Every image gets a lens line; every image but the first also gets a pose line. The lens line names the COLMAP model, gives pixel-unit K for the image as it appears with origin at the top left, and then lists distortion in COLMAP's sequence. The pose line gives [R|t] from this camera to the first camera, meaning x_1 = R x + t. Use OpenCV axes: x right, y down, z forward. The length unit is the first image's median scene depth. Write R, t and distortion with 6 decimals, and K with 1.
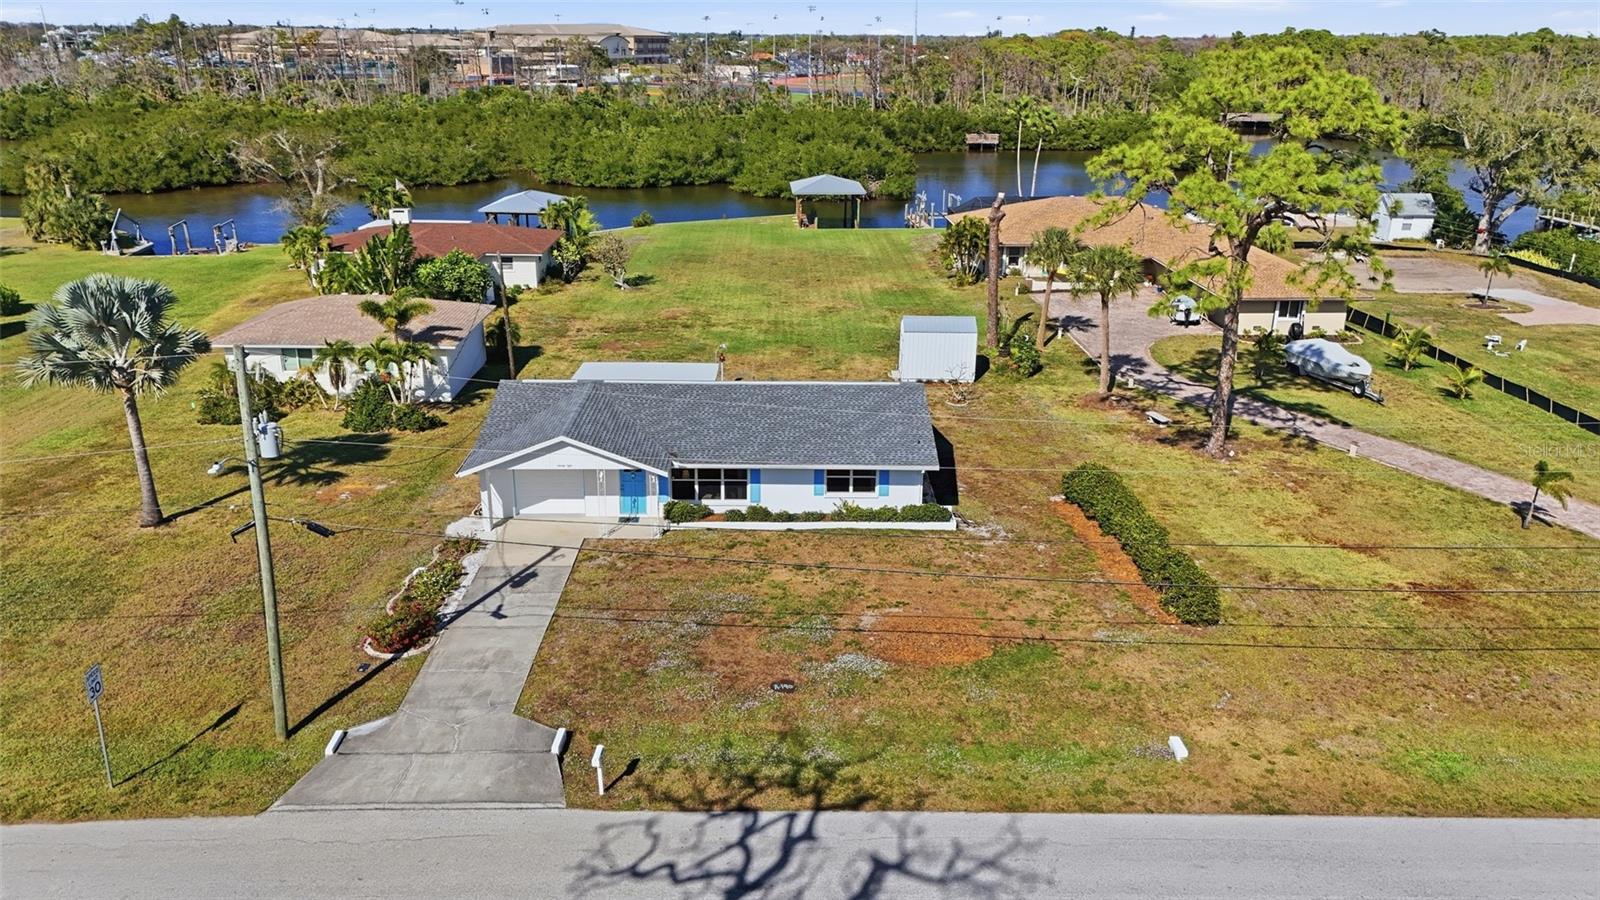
lens RADIAL K [[1171.8, 0, 803.9], [0, 1171.8, 446.1], [0, 0, 1]] dist [0.081339, -0.072436]
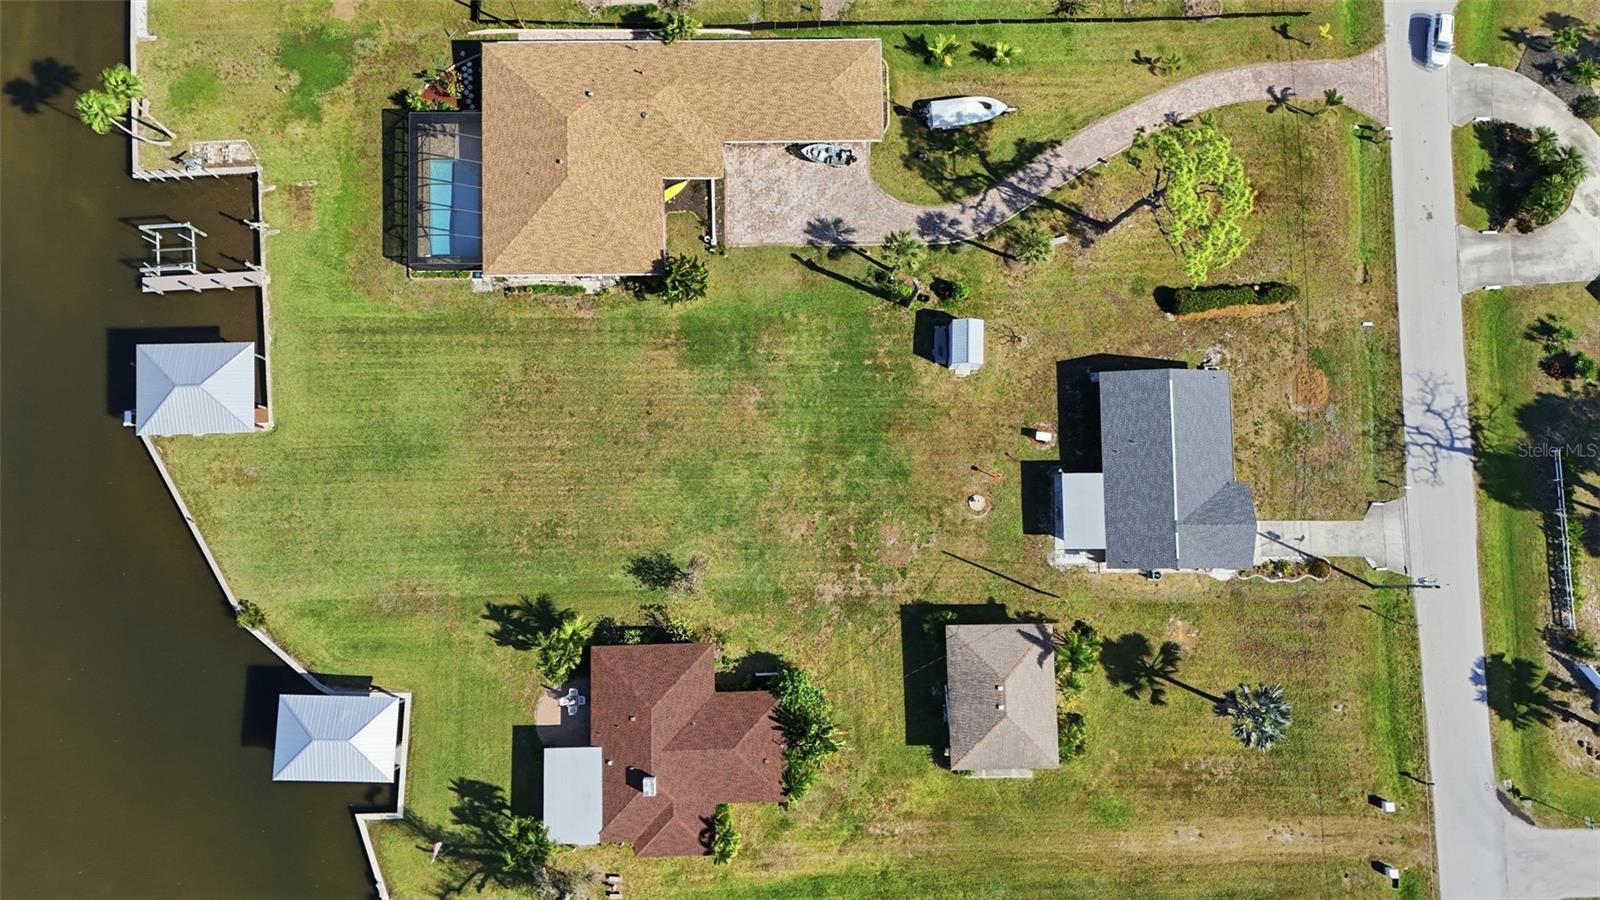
lens RADIAL K [[1168.6, 0, 797.0], [0, 1168.6, 443.2], [0, 0, 1]] dist [0.111956, -0.151555]
pose [[0.005786, -0.995178, 0.097912, -0.201837], [0.306699, 0.094961, 0.947058, -1.838766], [-0.951789, 0.024550, 0.305770, 0.808119]]
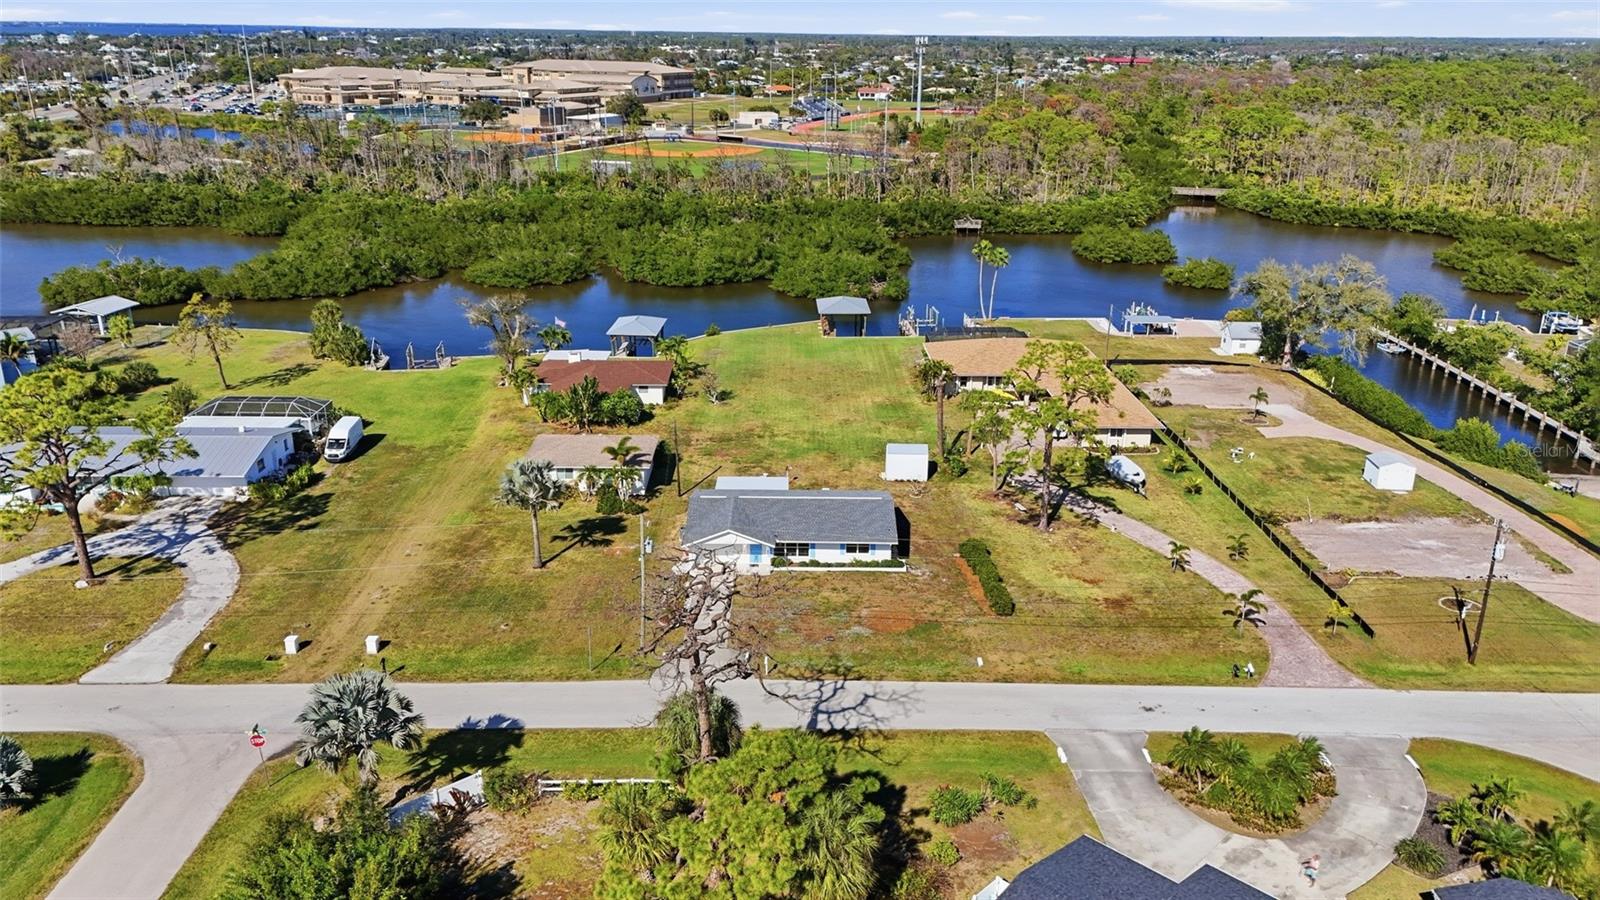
lens RADIAL K [[1168.6, 0, 797.0], [0, 1168.6, 443.2], [0, 0, 1]] dist [0.111956, -0.151555]
pose [[0.999885, 0.003864, -0.014634, -0.030511], [-0.003843, 0.999992, 0.001466, -0.124887], [0.014640, -0.001410, 0.999892, -0.864592]]
